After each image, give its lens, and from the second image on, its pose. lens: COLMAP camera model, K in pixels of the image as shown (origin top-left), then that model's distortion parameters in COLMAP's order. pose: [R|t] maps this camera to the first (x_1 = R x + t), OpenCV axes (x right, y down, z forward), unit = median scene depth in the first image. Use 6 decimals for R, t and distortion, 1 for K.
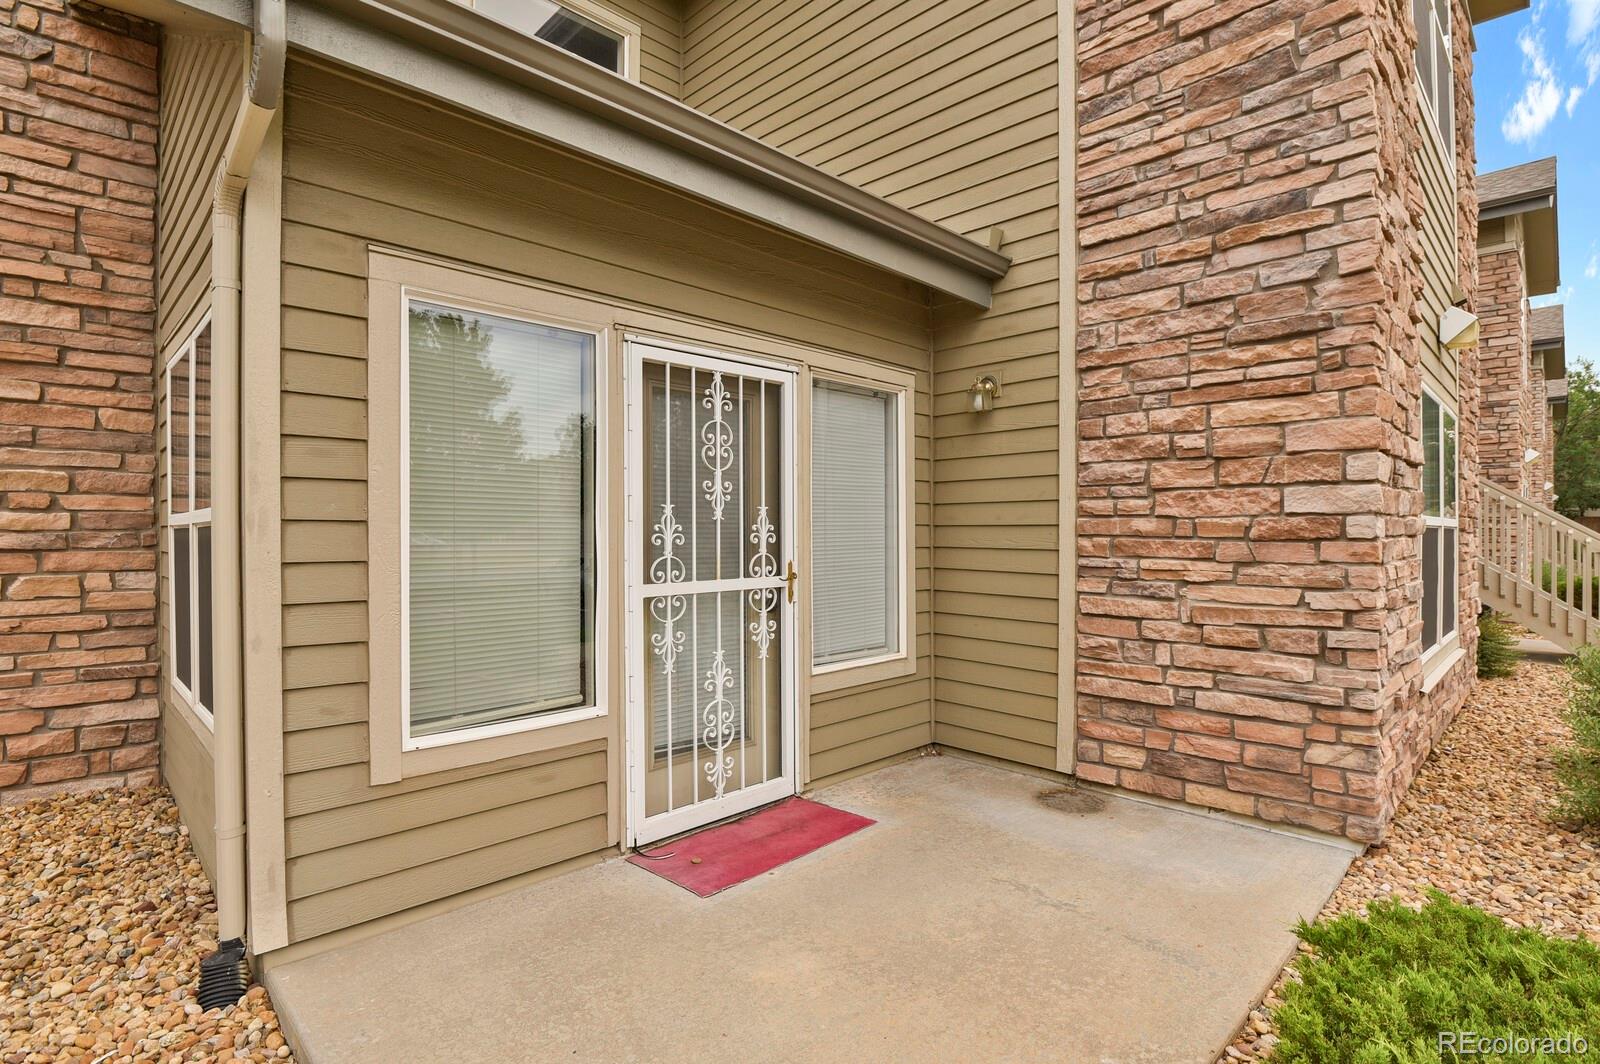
lens RADIAL K [[789.1, 0, 800.0], [0, 789.1, 532.0], [0, 0, 1]] dist [-0.026905, -0.000357]
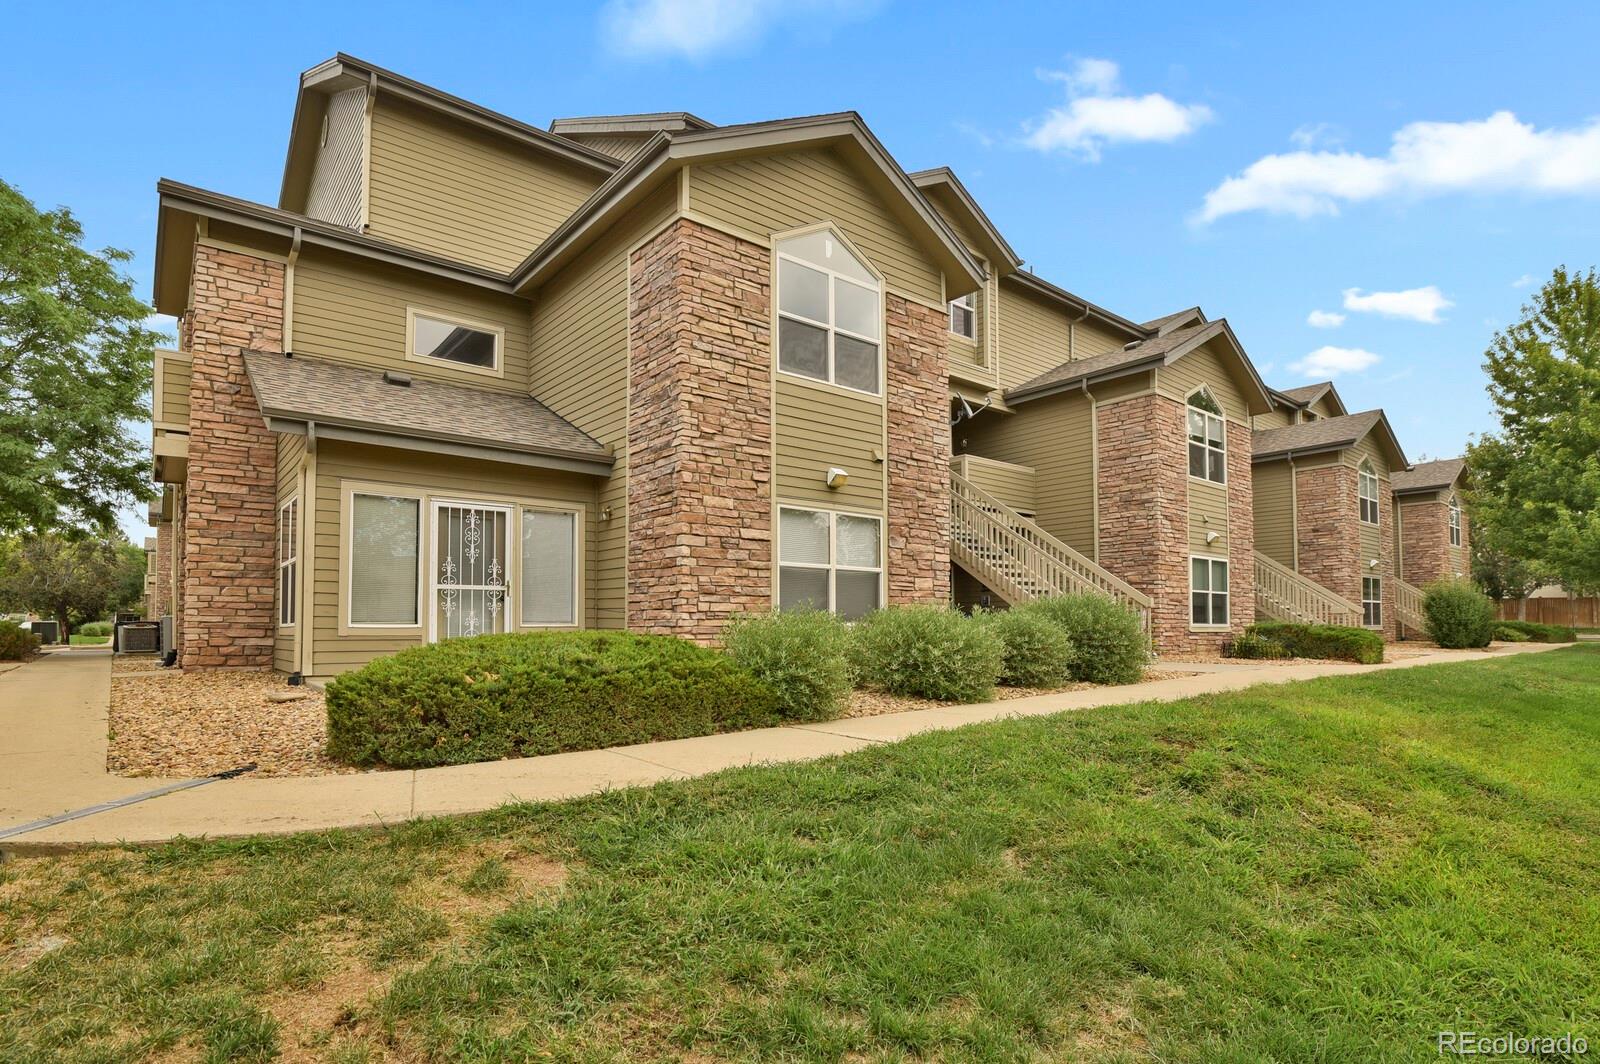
lens RADIAL K [[802.0, 0, 801.9], [0, 802.0, 591.6], [0, 0, 1]] dist [-0.016024, 0.000014]
pose [[0.996527, -0.005233, -0.083104, 1.195287], [0.001662, 0.999075, -0.042979, 0.193161], [0.083252, 0.042692, 0.995614, -1.567871]]
